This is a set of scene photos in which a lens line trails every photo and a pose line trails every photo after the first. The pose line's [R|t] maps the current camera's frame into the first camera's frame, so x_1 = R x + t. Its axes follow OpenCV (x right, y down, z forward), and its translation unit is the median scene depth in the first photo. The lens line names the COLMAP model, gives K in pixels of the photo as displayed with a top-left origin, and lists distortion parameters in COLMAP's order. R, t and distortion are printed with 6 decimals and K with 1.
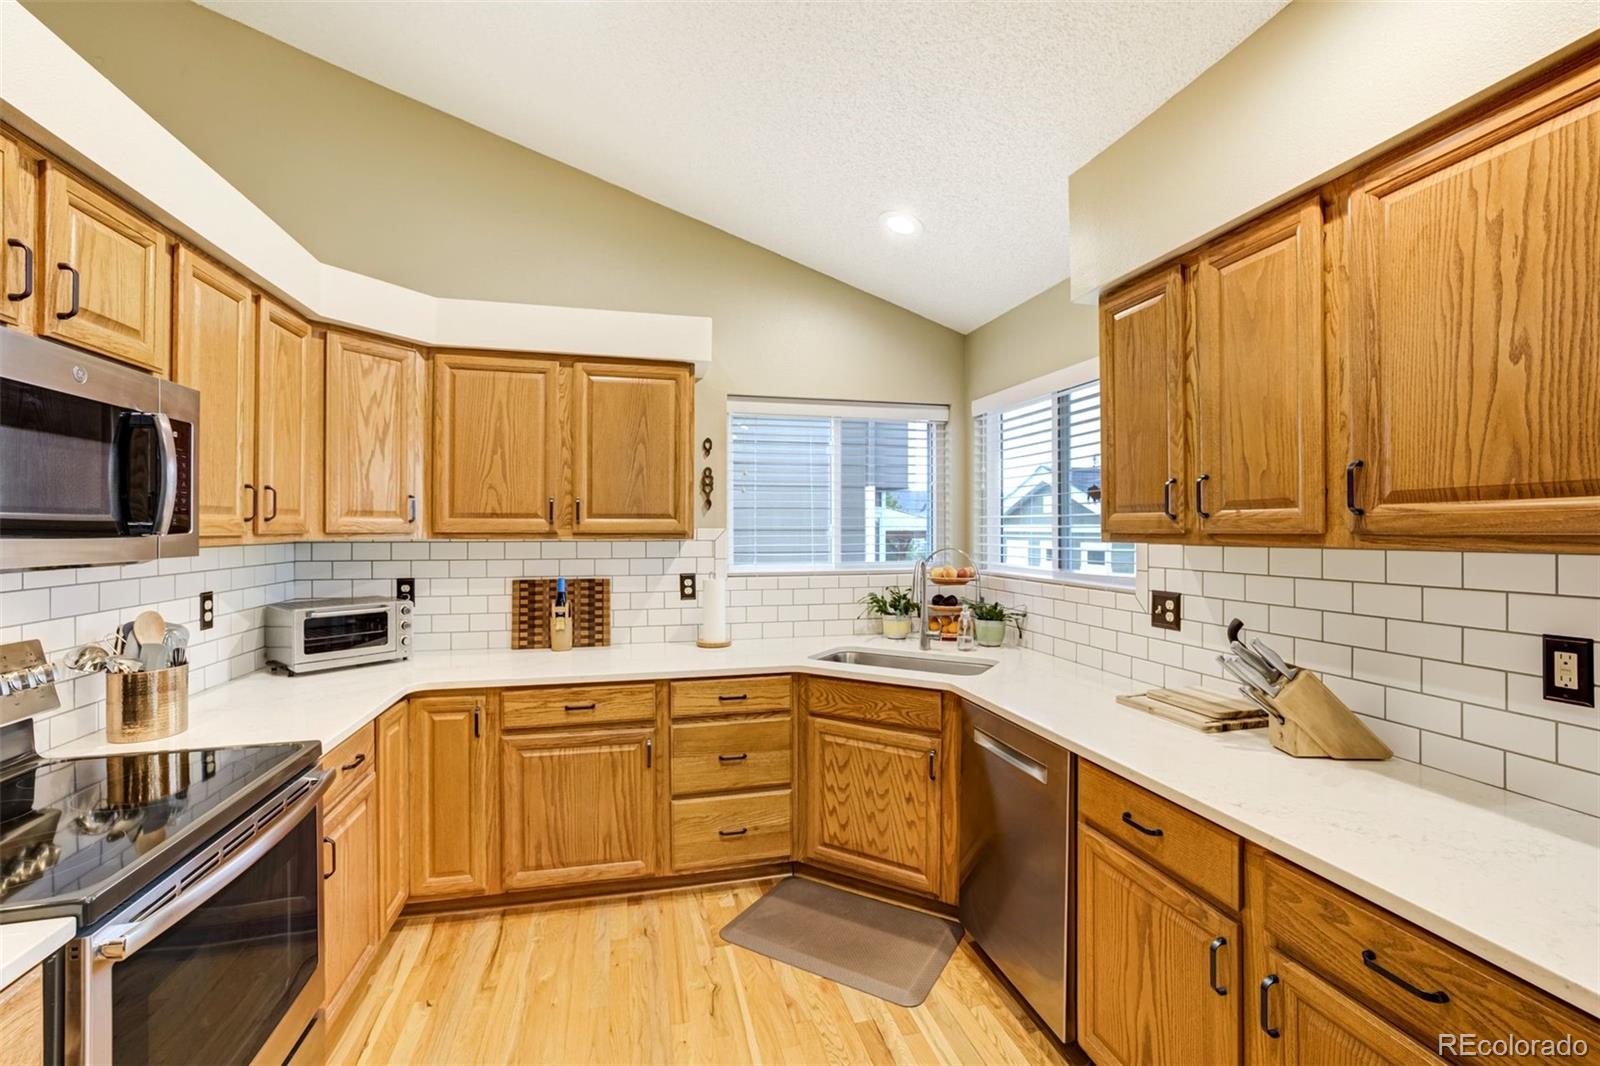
lens RADIAL K [[696.9, 0, 799.7], [0, 696.9, 529.6], [0, 0, 1]] dist [-0.041342, 0.024096]
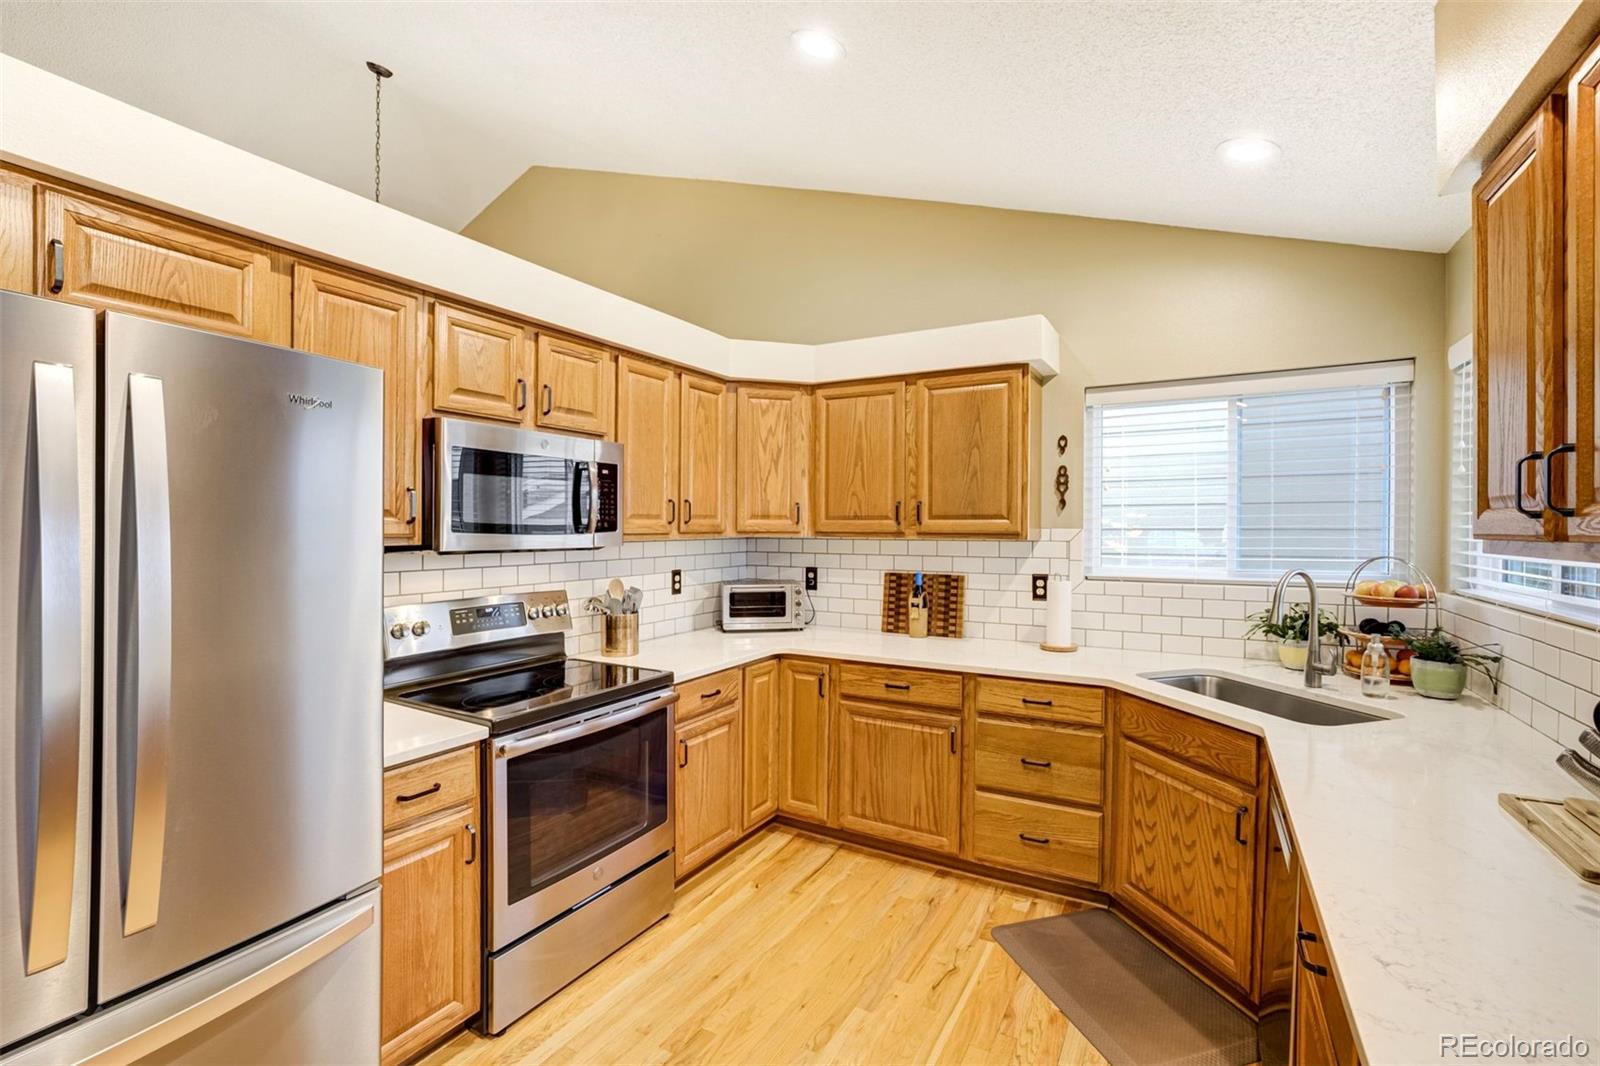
lens RADIAL K [[689.1, 0, 801.0], [0, 689.1, 528.3], [0, 0, 1]] dist [-0.031141, 0.007729]
pose [[0.724020, 0.002817, -0.689774, 0.337484], [-0.001962, 0.999996, 0.002023, -0.004527], [0.689777, -0.000111, 0.724022, 0.073702]]
